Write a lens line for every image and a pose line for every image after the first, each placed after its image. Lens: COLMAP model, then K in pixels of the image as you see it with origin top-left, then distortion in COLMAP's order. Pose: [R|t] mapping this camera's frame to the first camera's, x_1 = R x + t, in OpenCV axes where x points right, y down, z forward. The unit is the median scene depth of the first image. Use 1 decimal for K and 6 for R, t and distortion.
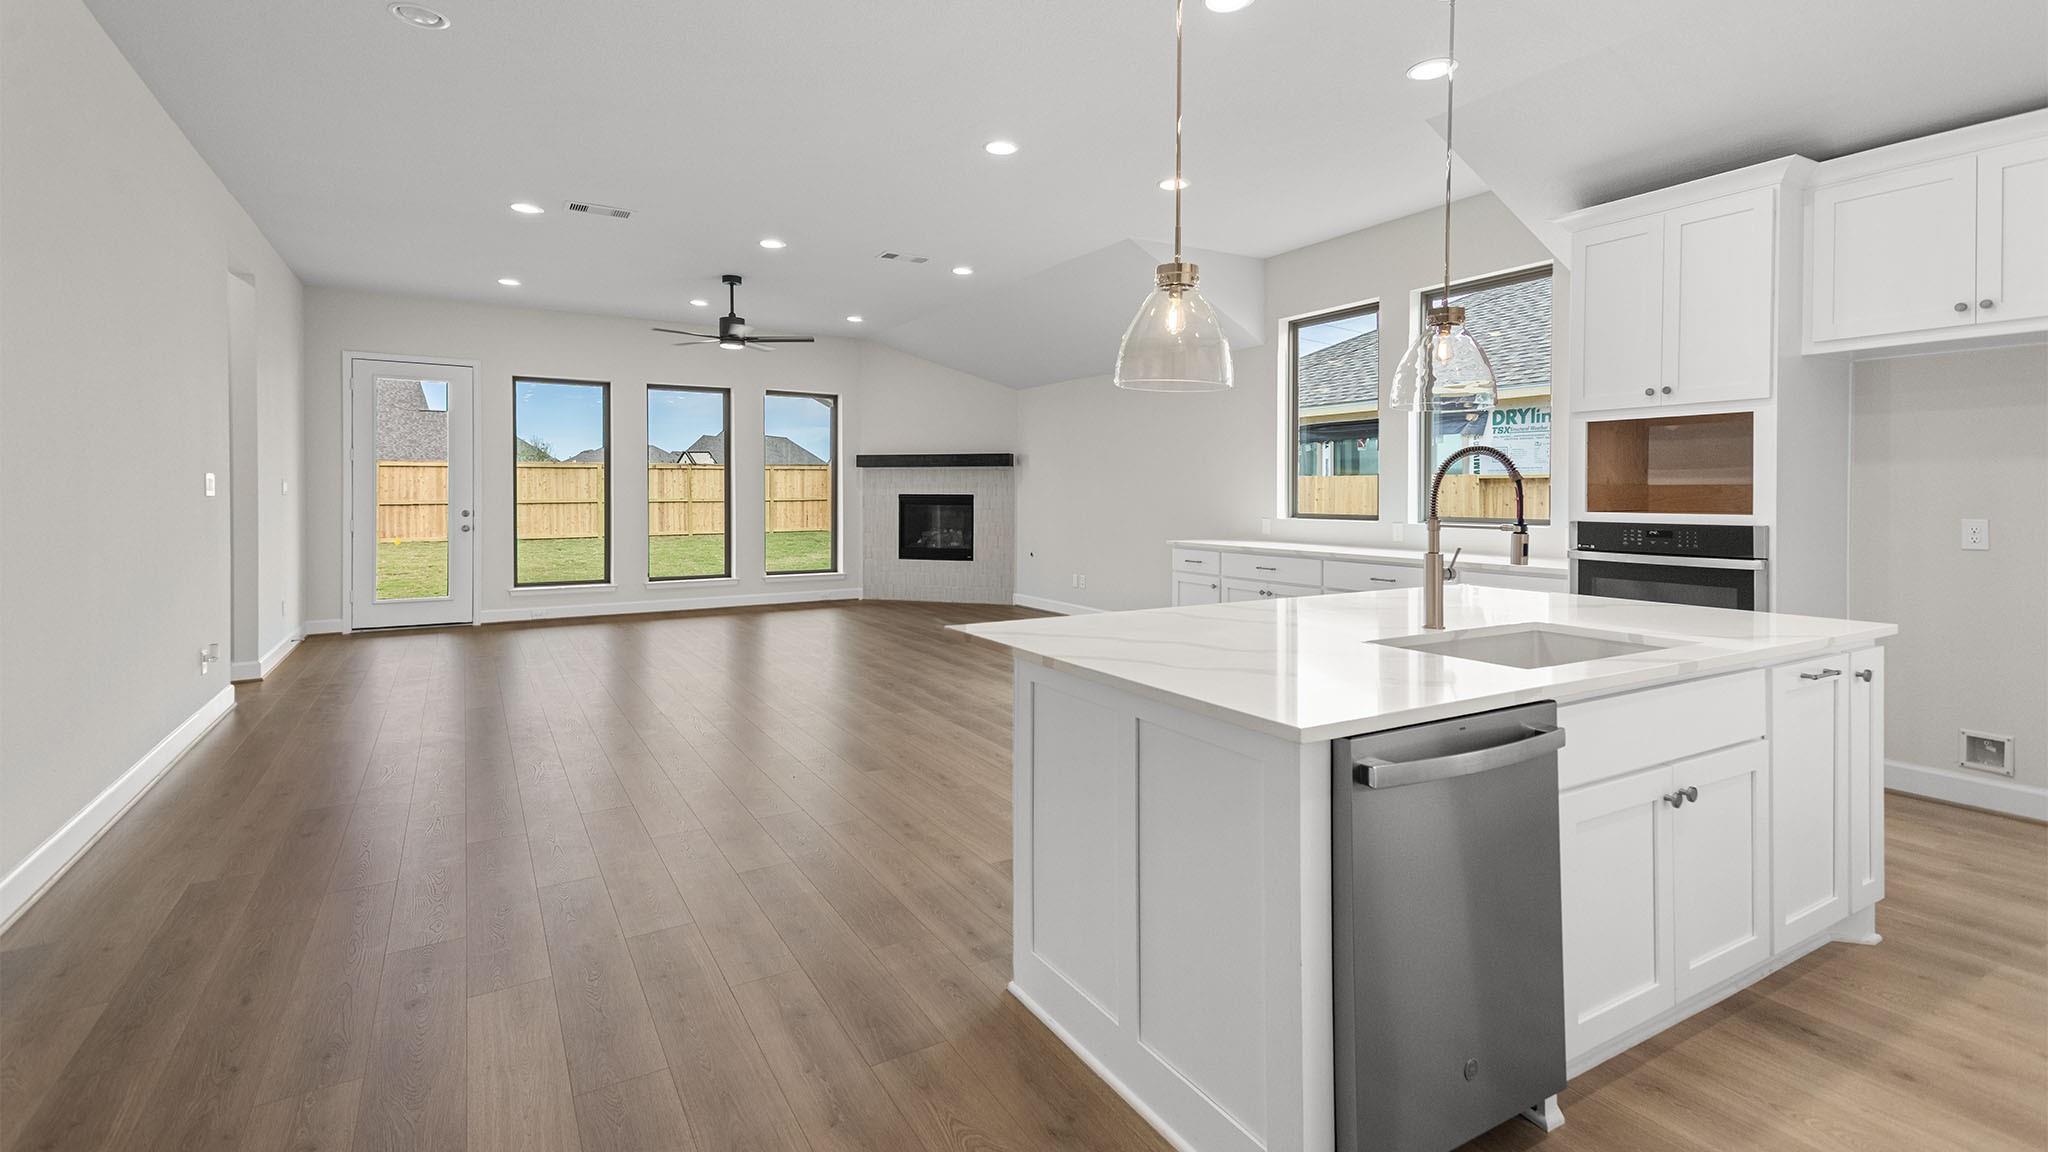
lens RADIAL K [[962.3, 0, 1040.3], [0, 962.3, 498.5], [0, 0, 1]] dist [-0.005809, -0.001897]
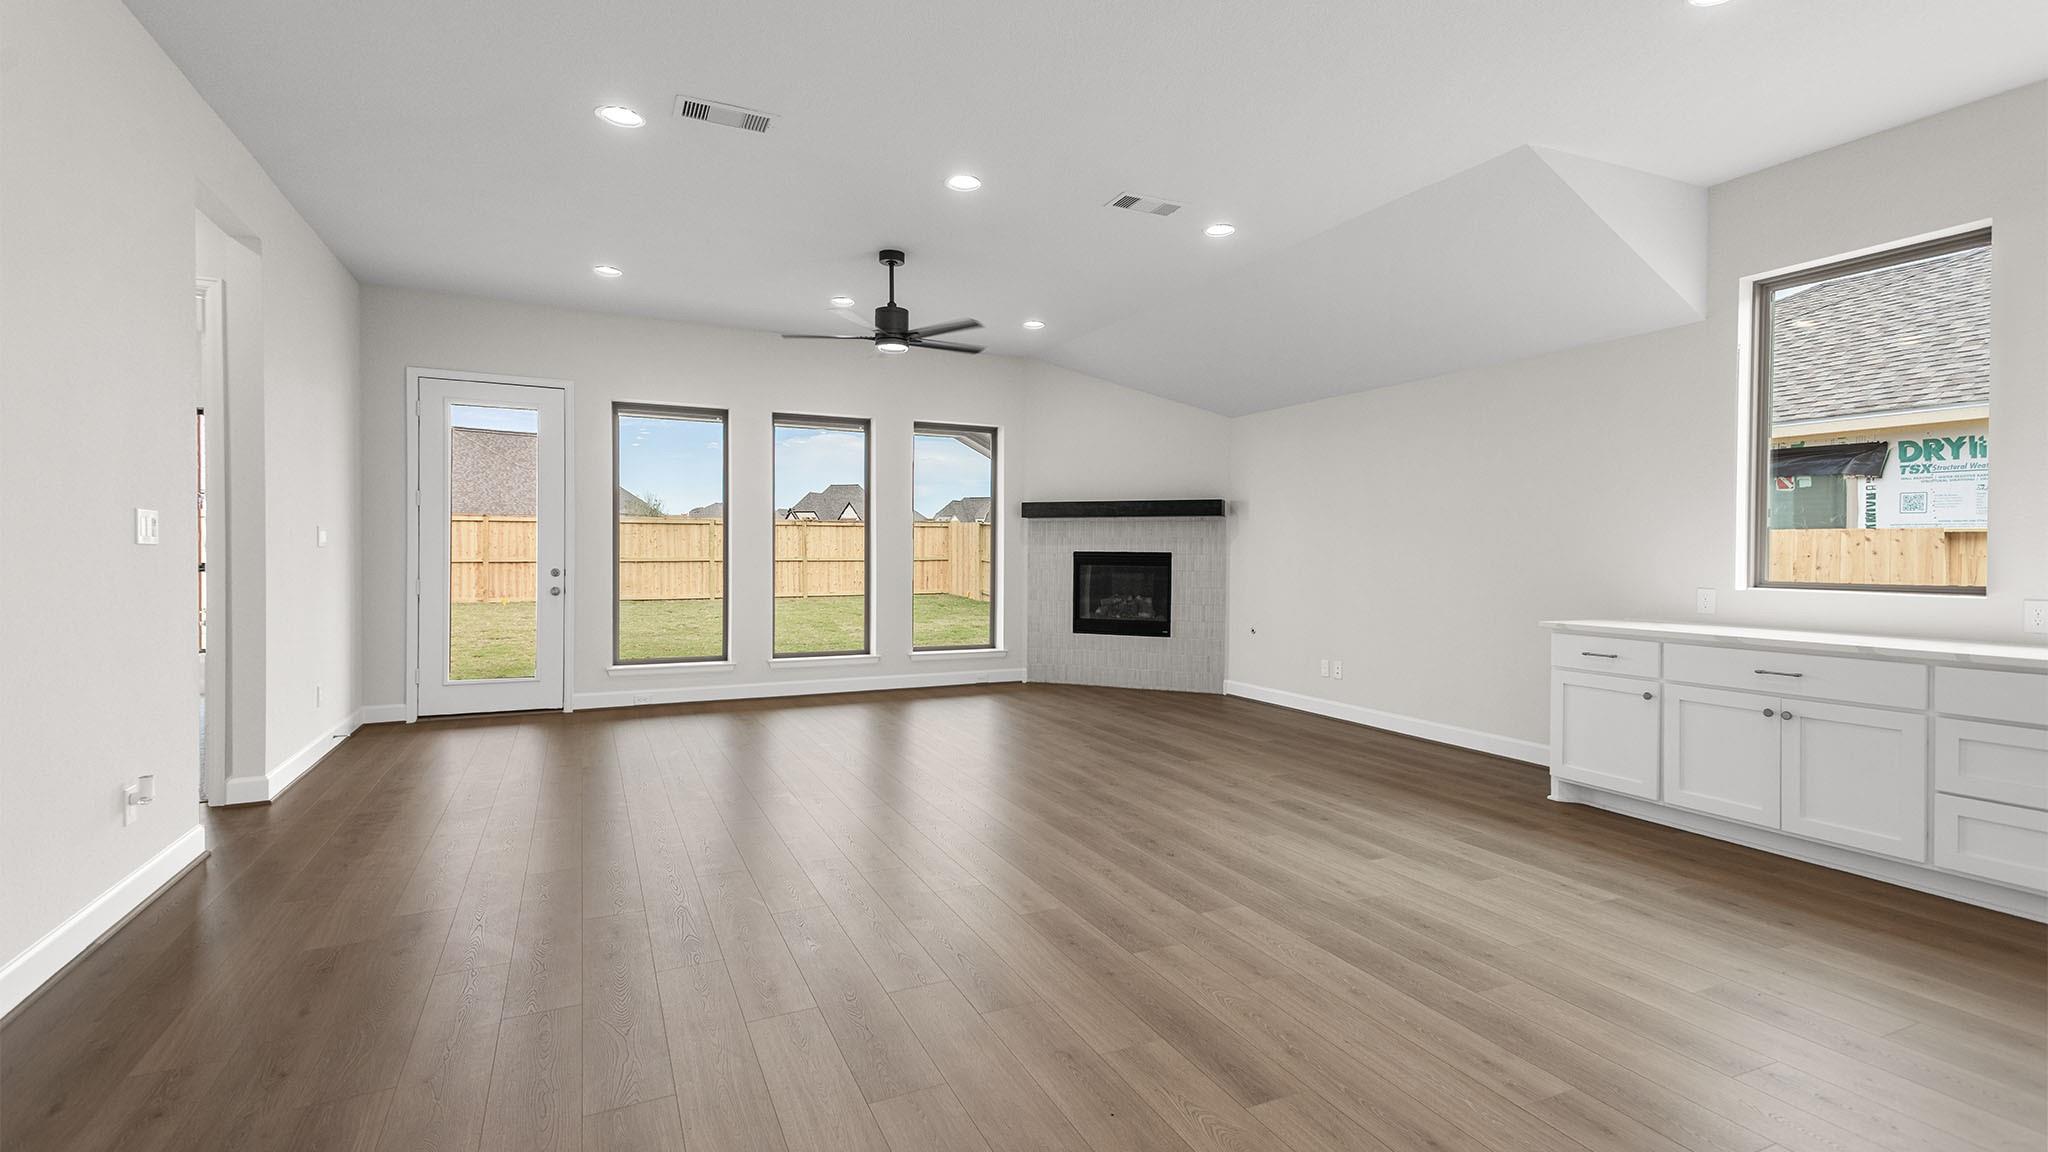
lens RADIAL K [[962.3, 0, 1023.1], [0, 962.3, 567.8], [0, 0, 1]] dist [-0.005809, -0.001897]
pose [[0.993505, 0.006880, -0.113577, -0.115378], [-0.006029, 0.999951, 0.007840, 0.002885], [0.113626, -0.007104, 0.993498, 0.236930]]
